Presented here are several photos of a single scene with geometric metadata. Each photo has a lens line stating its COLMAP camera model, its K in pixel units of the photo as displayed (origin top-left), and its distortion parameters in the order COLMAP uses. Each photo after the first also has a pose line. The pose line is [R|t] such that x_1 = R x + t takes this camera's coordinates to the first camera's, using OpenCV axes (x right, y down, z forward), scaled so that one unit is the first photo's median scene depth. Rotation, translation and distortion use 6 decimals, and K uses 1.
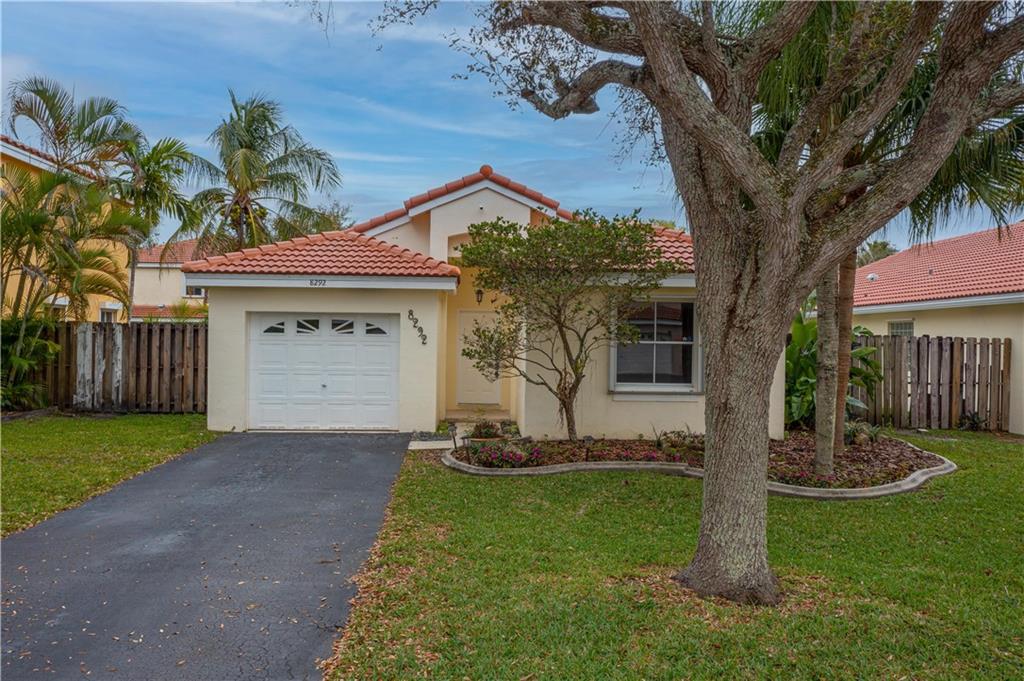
lens RADIAL K [[814.8, 0, 511.3], [0, 814.8, 344.9], [0, 0, 1]] dist [0.003553, 0.000985]
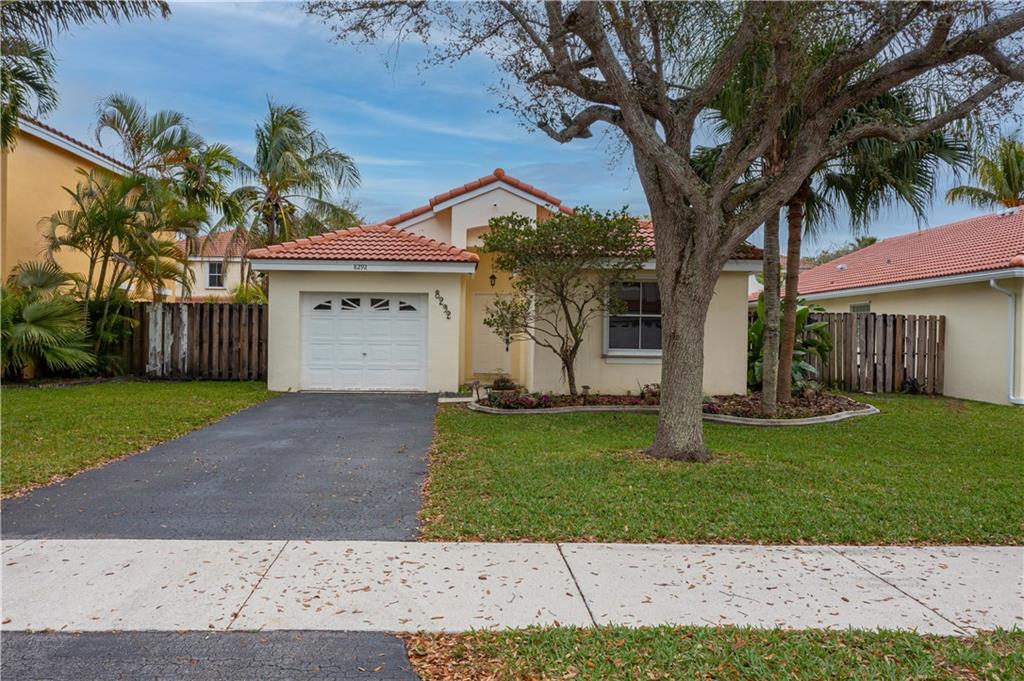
lens RADIAL K [[814.8, 0, 511.3], [0, 814.8, 344.9], [0, 0, 1]] dist [0.003553, 0.000985]
pose [[0.999999, -0.000293, 0.001345, -0.016381], [0.000288, 0.999992, 0.004004, 0.032361], [-0.001346, -0.004003, 0.999991, -0.194096]]
